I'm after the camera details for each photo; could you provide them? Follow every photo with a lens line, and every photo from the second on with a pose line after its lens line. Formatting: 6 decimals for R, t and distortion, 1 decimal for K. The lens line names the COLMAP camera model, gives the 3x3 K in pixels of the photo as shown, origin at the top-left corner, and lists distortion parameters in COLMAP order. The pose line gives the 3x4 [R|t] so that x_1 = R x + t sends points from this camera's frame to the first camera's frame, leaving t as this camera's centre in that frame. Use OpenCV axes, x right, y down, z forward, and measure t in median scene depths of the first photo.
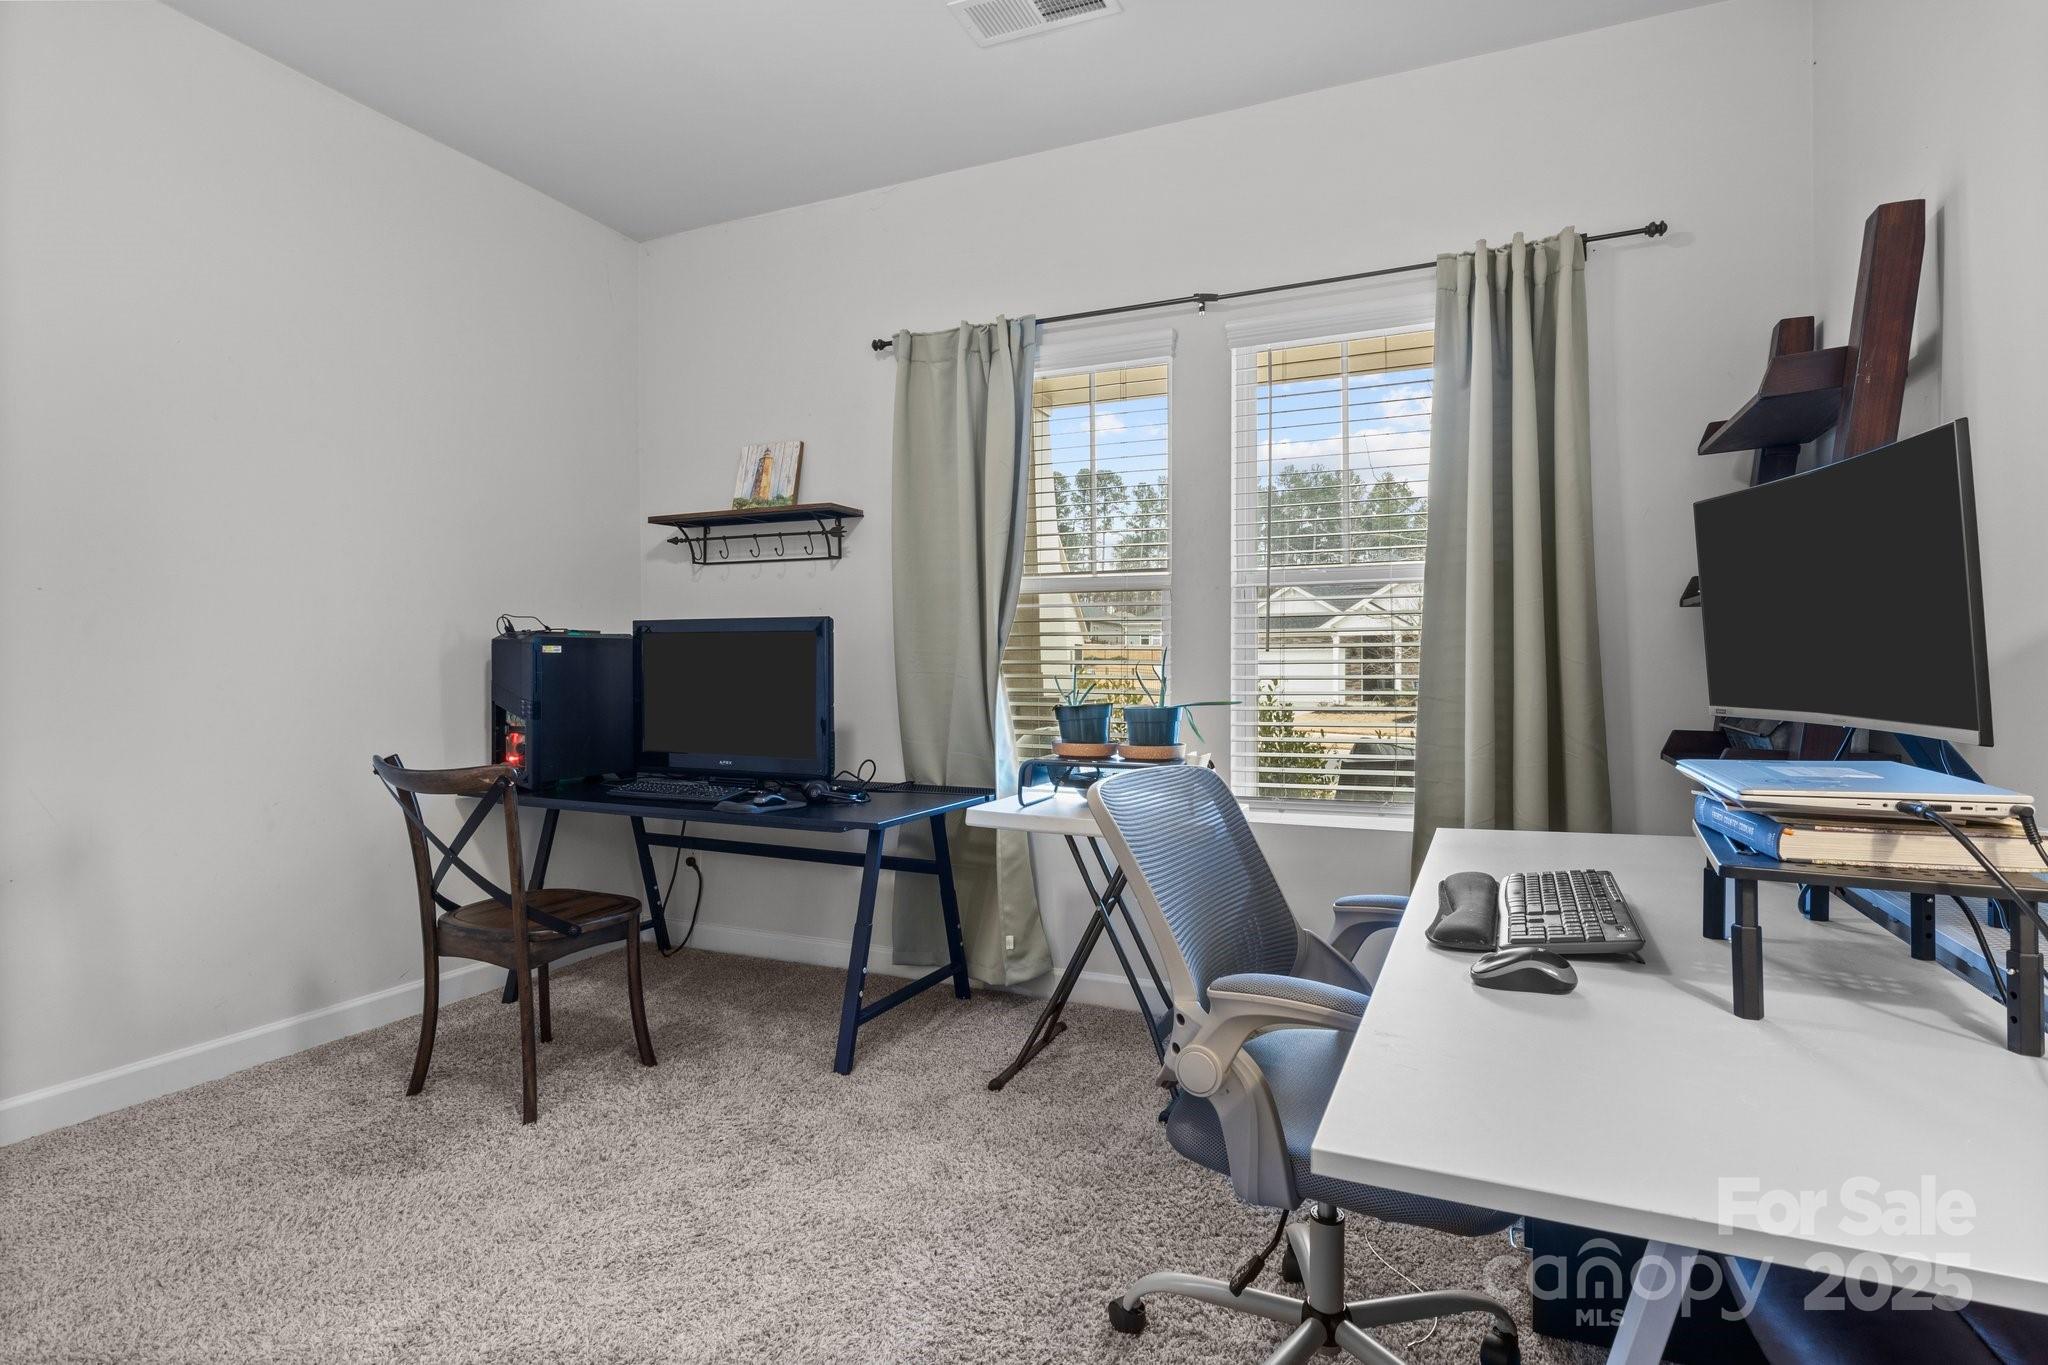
lens RADIAL K [[1024.6, 0, 1022.7], [0, 1024.6, 661.8], [0, 0, 1]] dist [-0.003956, 0.000032]
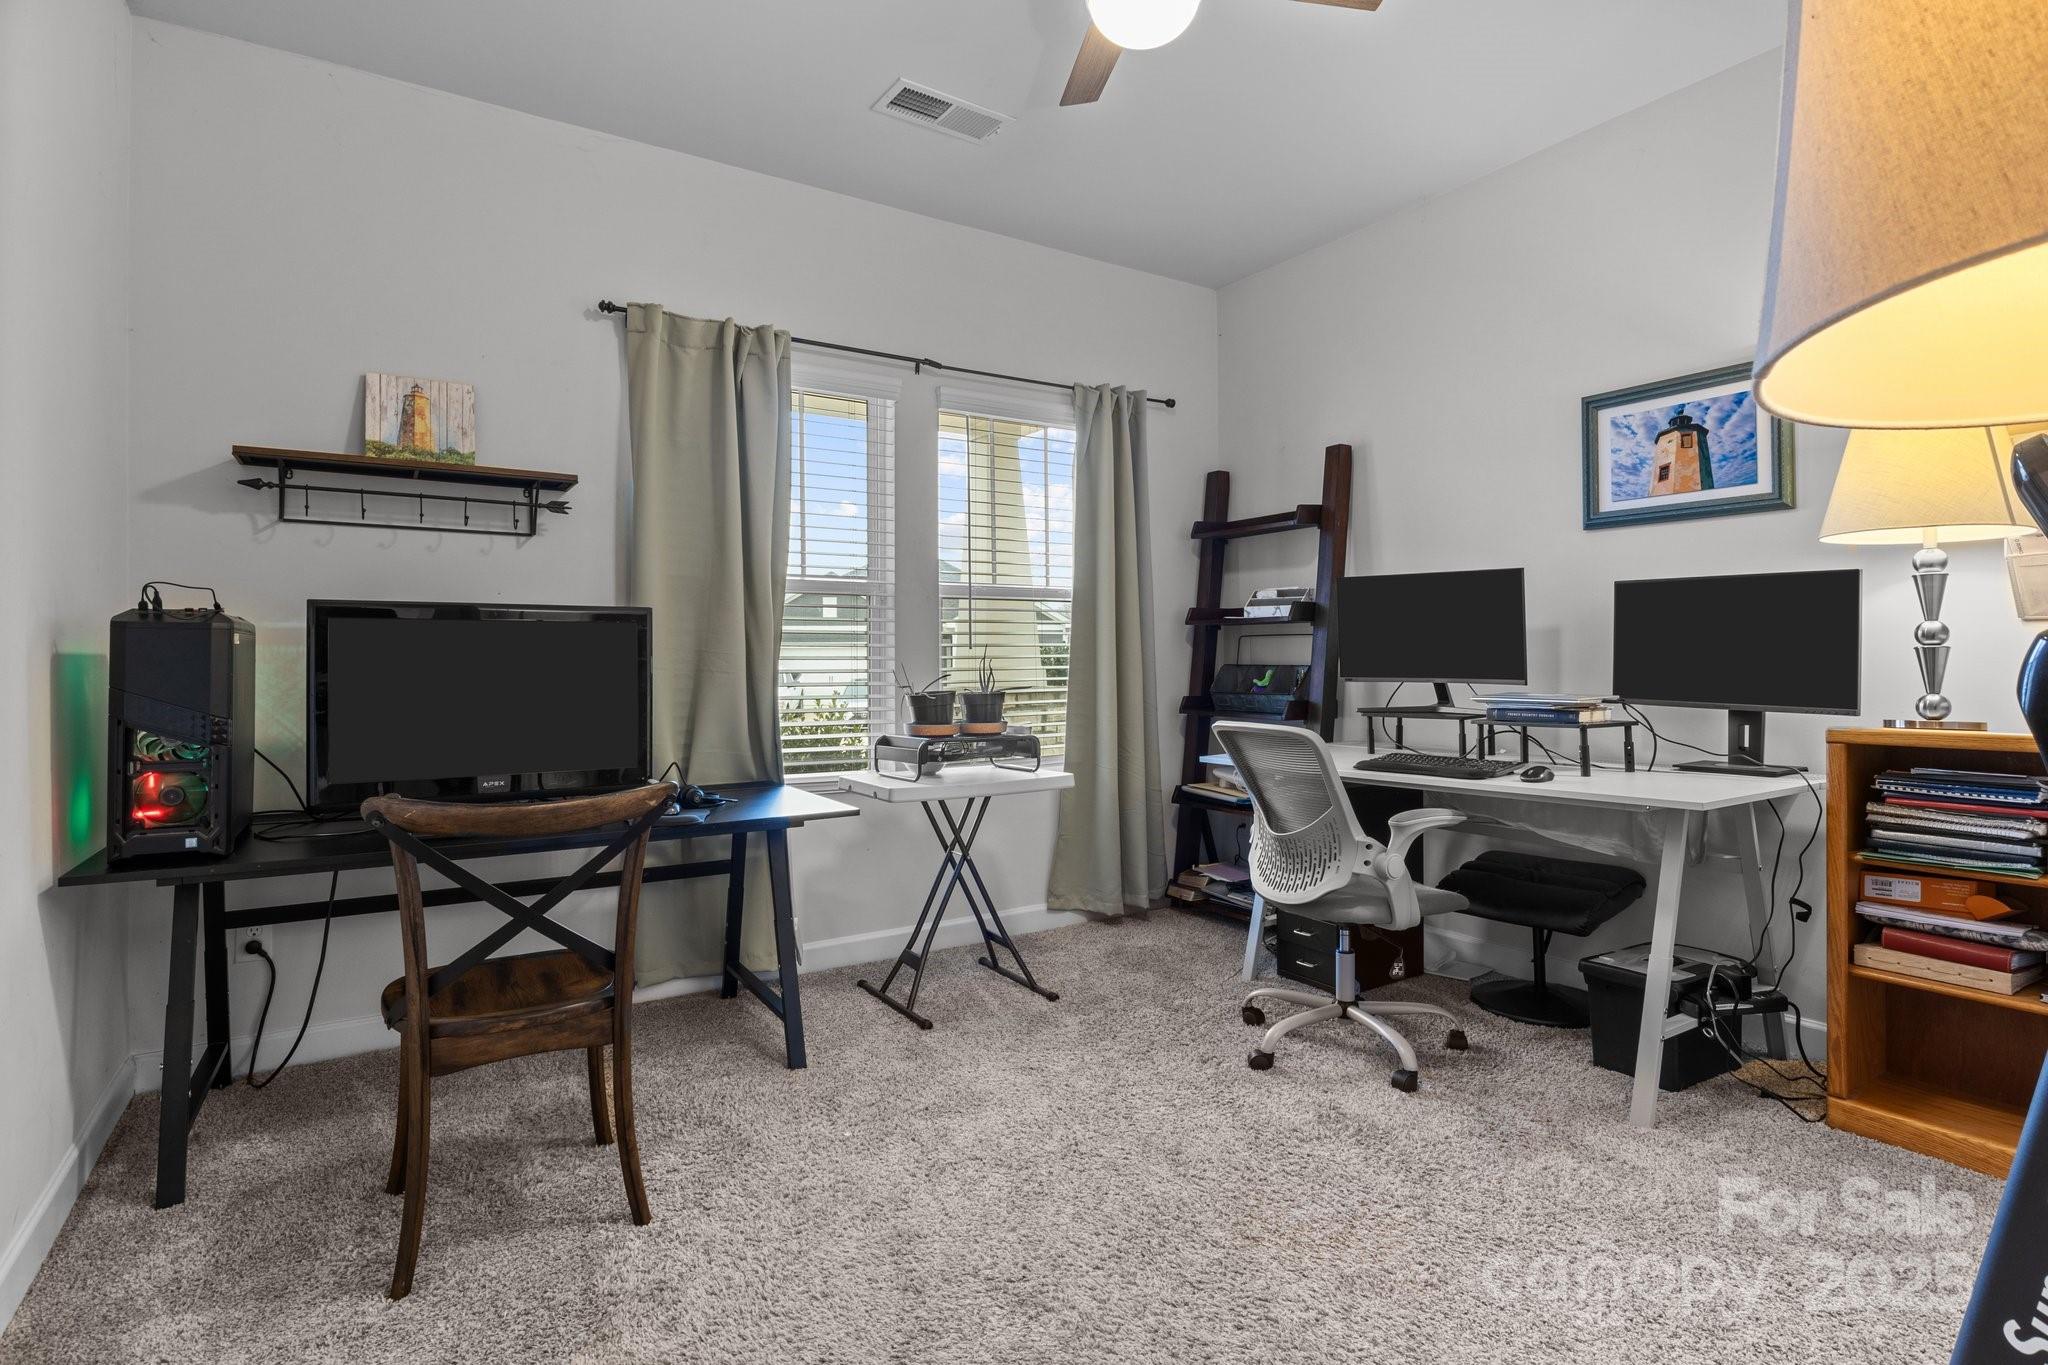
lens RADIAL K [[1024.6, 0, 1022.7], [0, 1024.6, 661.8], [0, 0, 1]] dist [-0.003956, 0.000032]
pose [[0.544715, -0.000877, 0.838621, -0.716203], [0.001678, 0.999999, -0.000044, 0.003170], [-0.838620, 0.001431, 0.544716, 0.213894]]
